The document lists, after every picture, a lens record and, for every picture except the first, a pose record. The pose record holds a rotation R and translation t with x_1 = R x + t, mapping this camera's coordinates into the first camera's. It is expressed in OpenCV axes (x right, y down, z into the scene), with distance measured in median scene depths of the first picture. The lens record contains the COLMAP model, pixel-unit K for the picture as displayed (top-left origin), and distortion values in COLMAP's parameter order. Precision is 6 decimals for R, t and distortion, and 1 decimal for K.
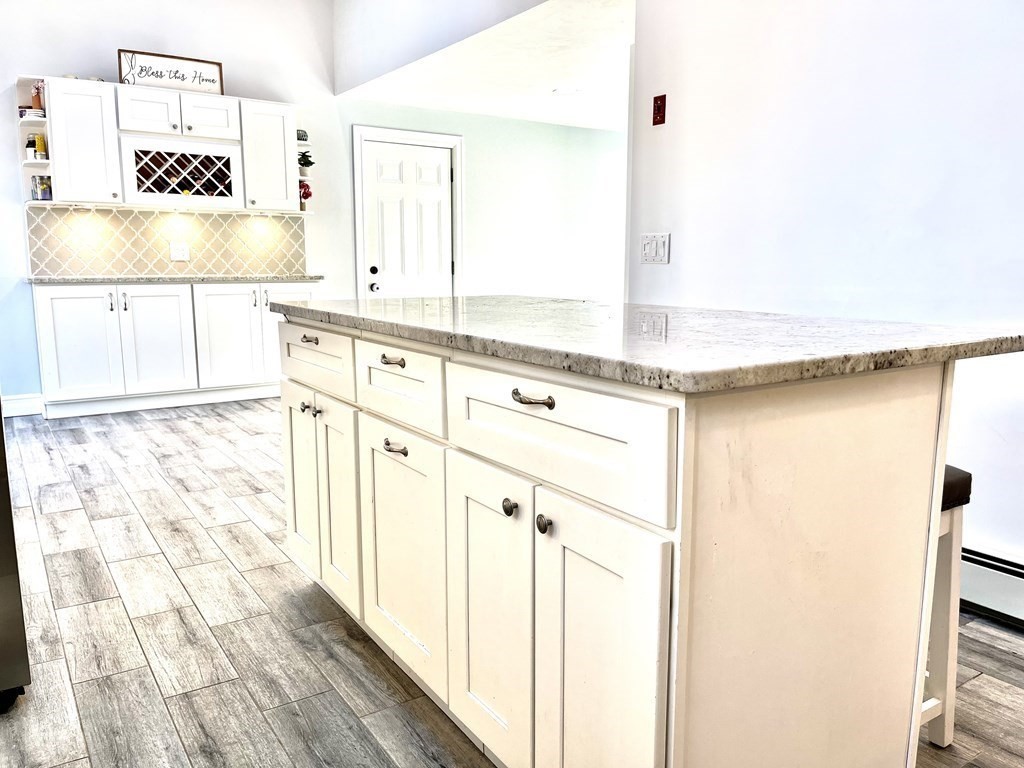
lens RADIAL K [[762.5, 0, 514.5], [0, 762.5, 394.0], [0, 0, 1]] dist [0.092320, -0.137883]
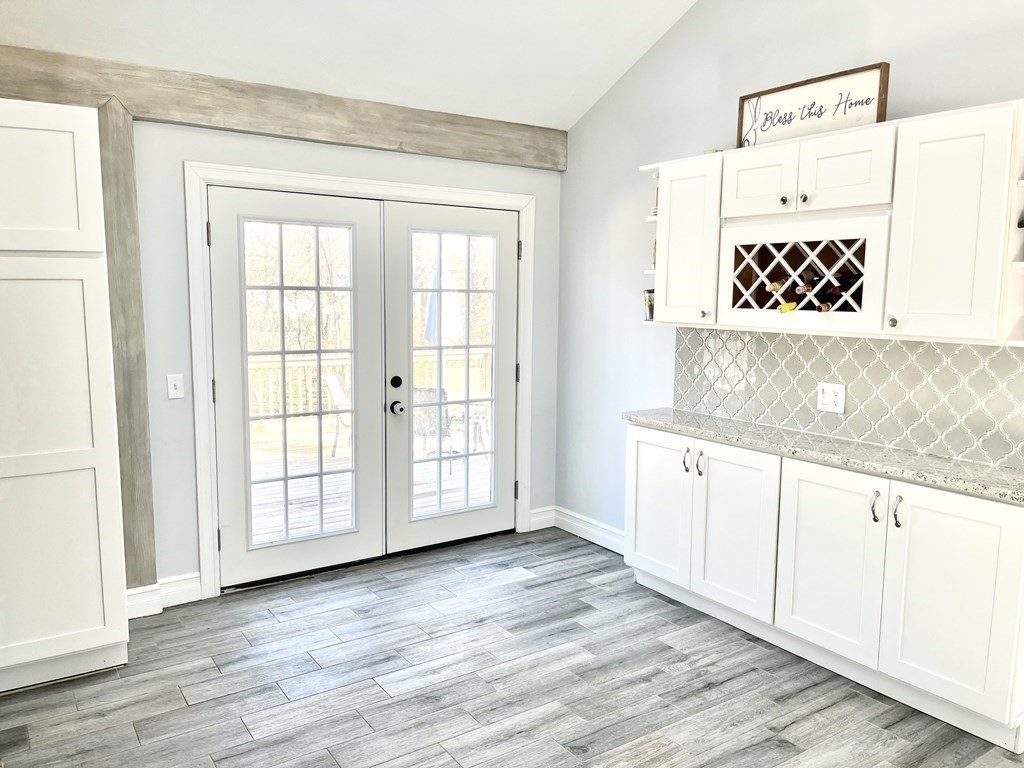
lens RADIAL K [[778.7, 0, 512.0], [0, 778.7, 384.0], [0, 0, 1]] dist [0.045302, -0.040056]
pose [[-0.001365, 0.119666, -0.992813, 0.180599], [-0.180897, 0.976405, 0.117937, -0.239542], [0.983501, 0.179758, 0.020314, 0.803946]]
